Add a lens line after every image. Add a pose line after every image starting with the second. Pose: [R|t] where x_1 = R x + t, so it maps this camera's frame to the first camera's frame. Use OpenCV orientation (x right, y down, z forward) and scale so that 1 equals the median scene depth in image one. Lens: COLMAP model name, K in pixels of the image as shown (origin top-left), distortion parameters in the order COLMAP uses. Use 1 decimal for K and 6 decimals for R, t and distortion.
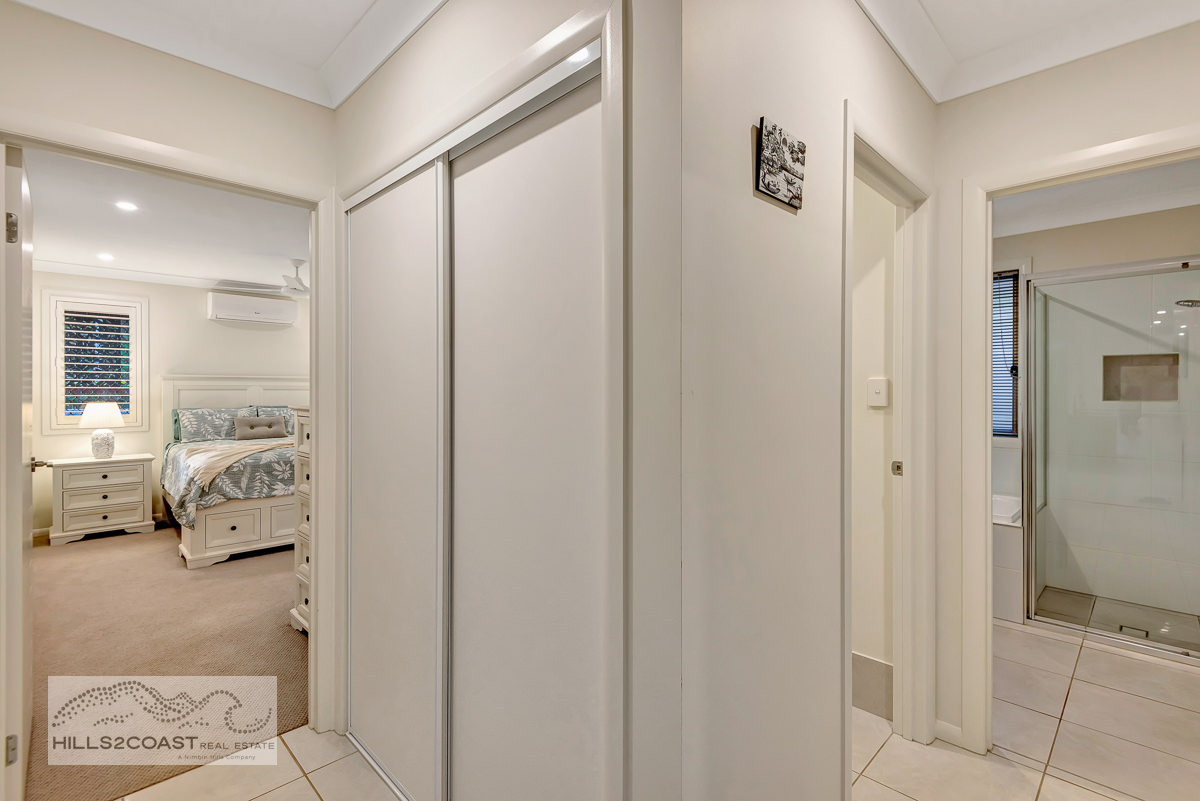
lens RADIAL K [[554.8, 0, 601.3], [0, 554.8, 392.0], [0, 0, 1]] dist [0.022936, -0.001070]
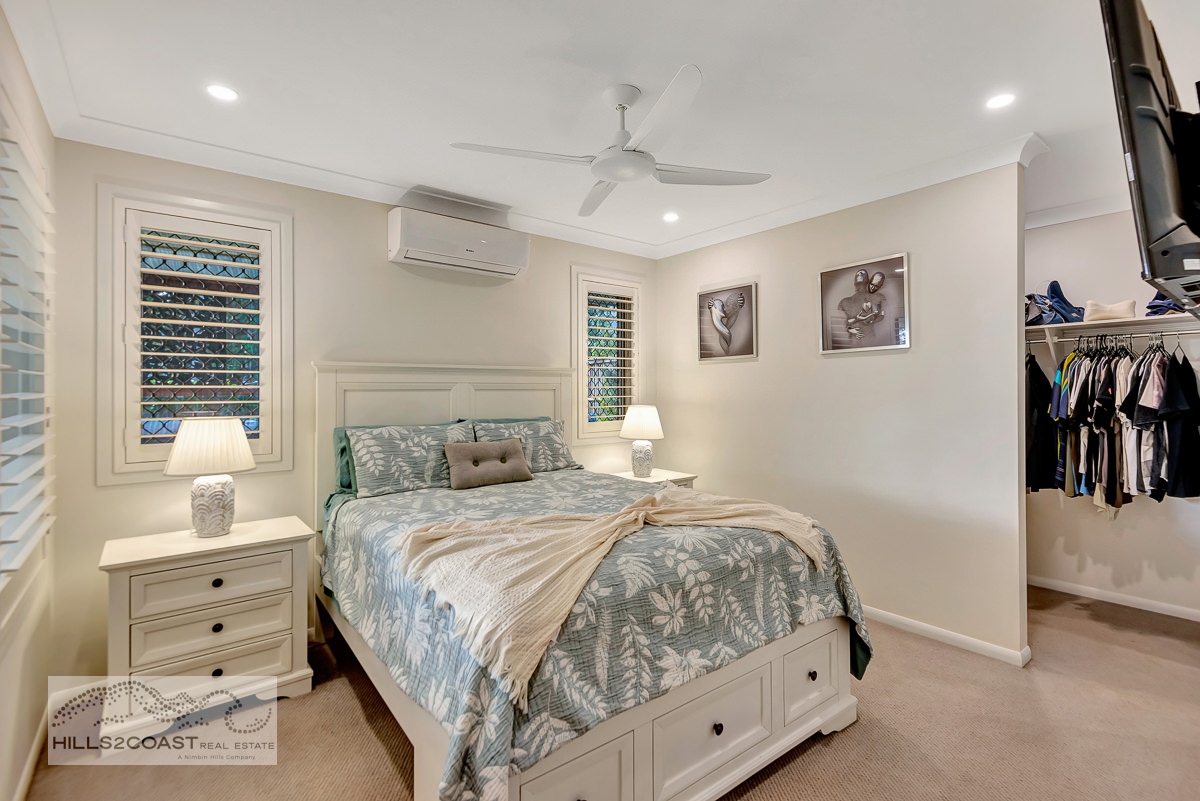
lens RADIAL K [[554.8, 0, 621.5], [0, 554.8, 388.2], [0, 0, 1]] dist [0.022936, -0.001070]
pose [[0.996904, -0.000847, -0.078628, -0.495621], [0.000293, 0.999975, -0.007063, -0.002487], [0.078632, 0.007019, 0.996879, 0.546884]]
